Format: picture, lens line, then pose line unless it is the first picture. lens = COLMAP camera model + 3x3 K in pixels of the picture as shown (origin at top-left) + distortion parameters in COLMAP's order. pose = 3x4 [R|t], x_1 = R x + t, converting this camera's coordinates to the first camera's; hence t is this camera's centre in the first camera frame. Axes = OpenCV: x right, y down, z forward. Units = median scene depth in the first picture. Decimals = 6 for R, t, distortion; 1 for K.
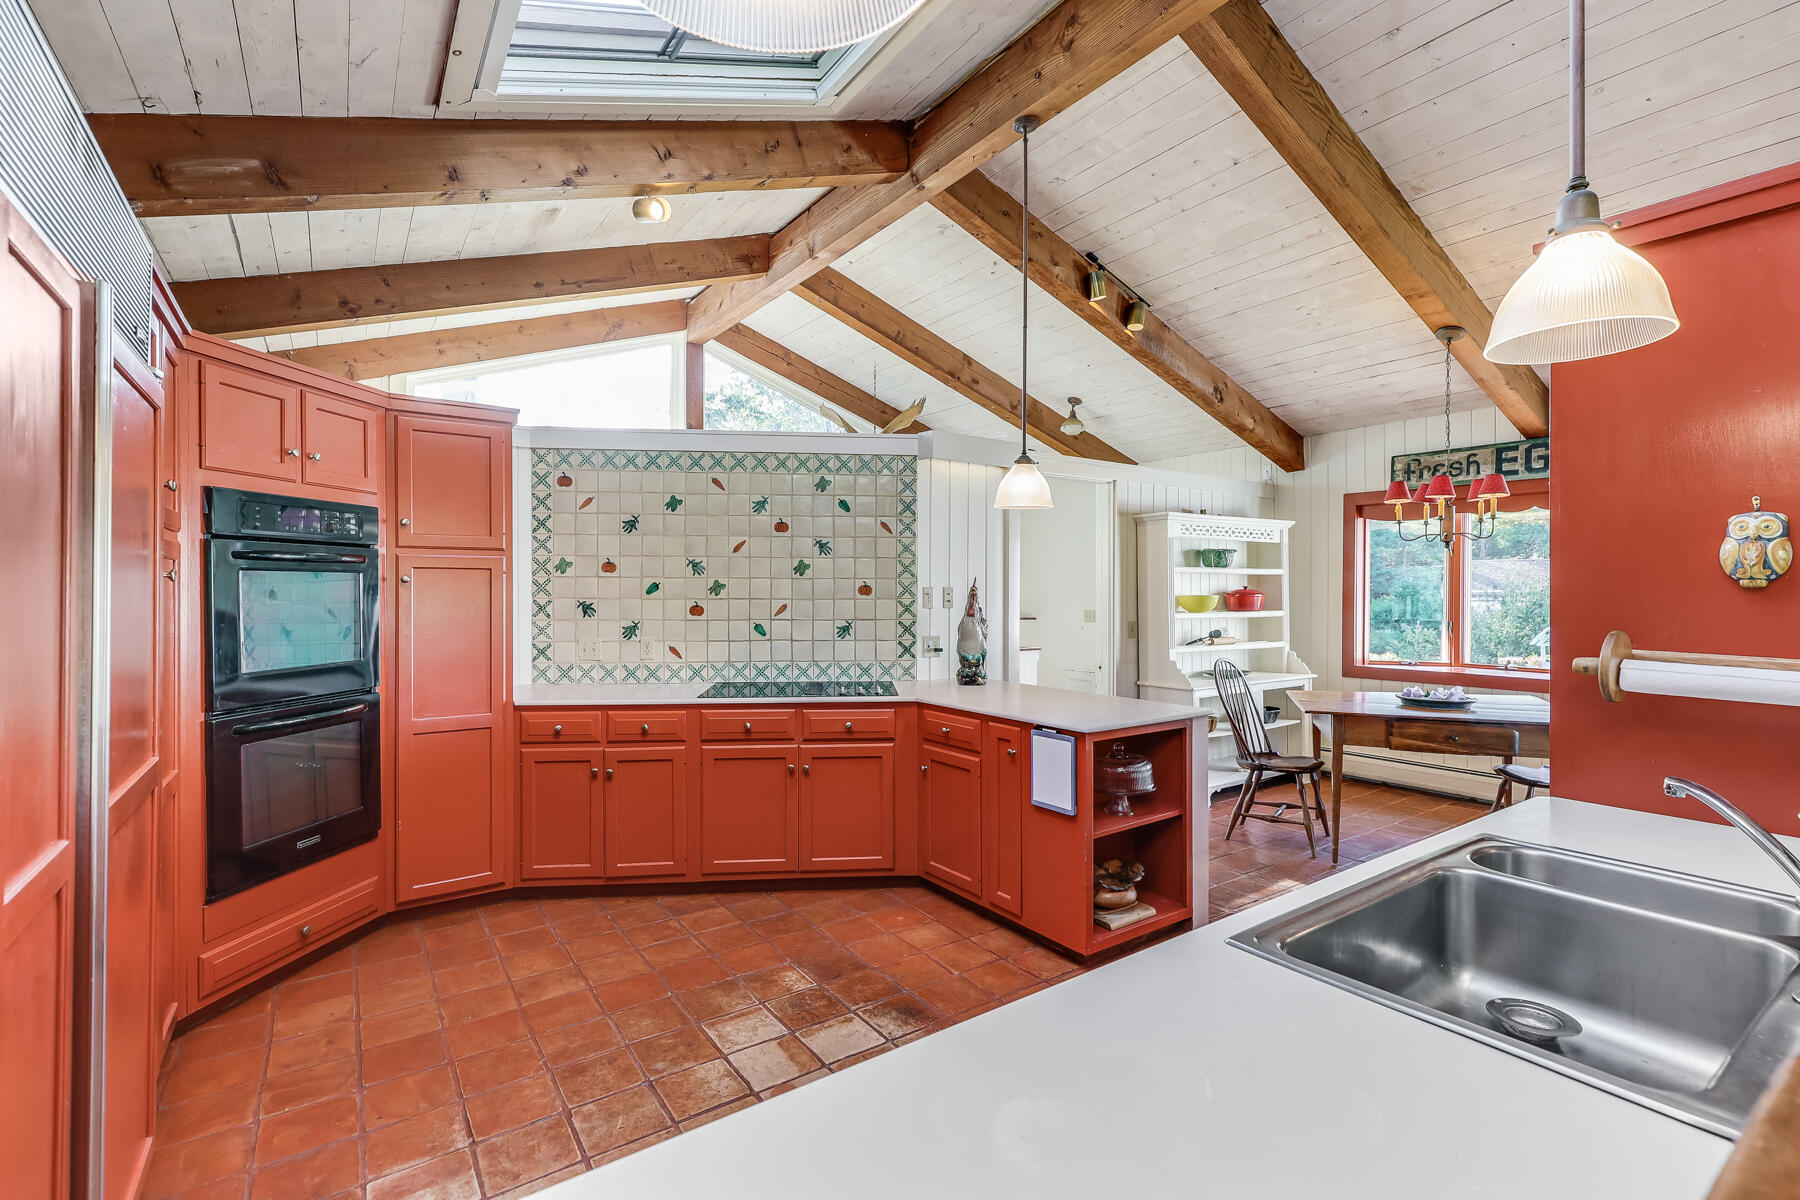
lens RADIAL K [[792.7, 0, 900.0], [0, 792.7, 600.0], [0, 0, 1]] dist [-0.001886, -0.000272]
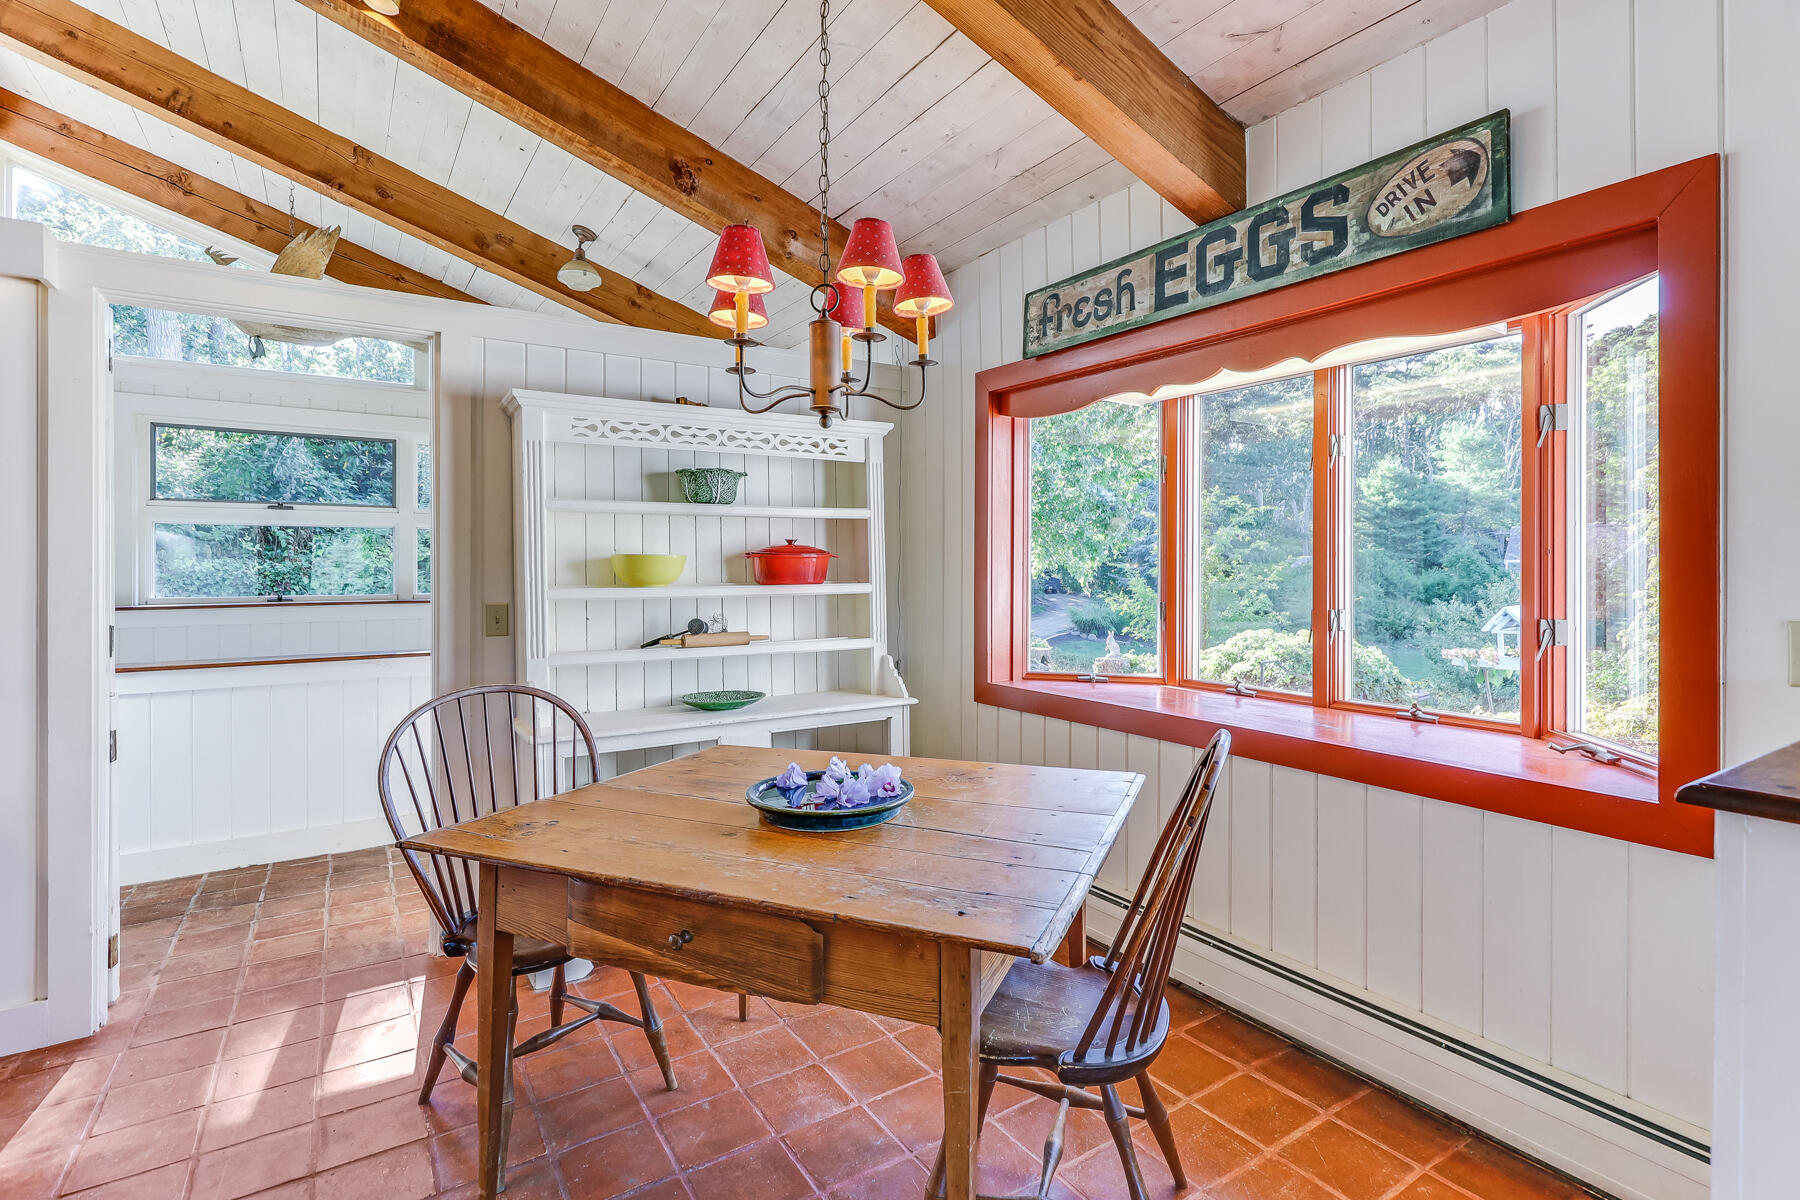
lens RADIAL K [[848.7, 0, 901.7], [0, 848.7, 566.9], [0, 0, 1]] dist [0.003378, 0.000378]
pose [[0.999587, -0.001634, -0.028677, 0.562793], [0.001467, 0.999982, -0.005842, 0.006076], [0.028686, 0.005798, 0.999572, 0.431939]]
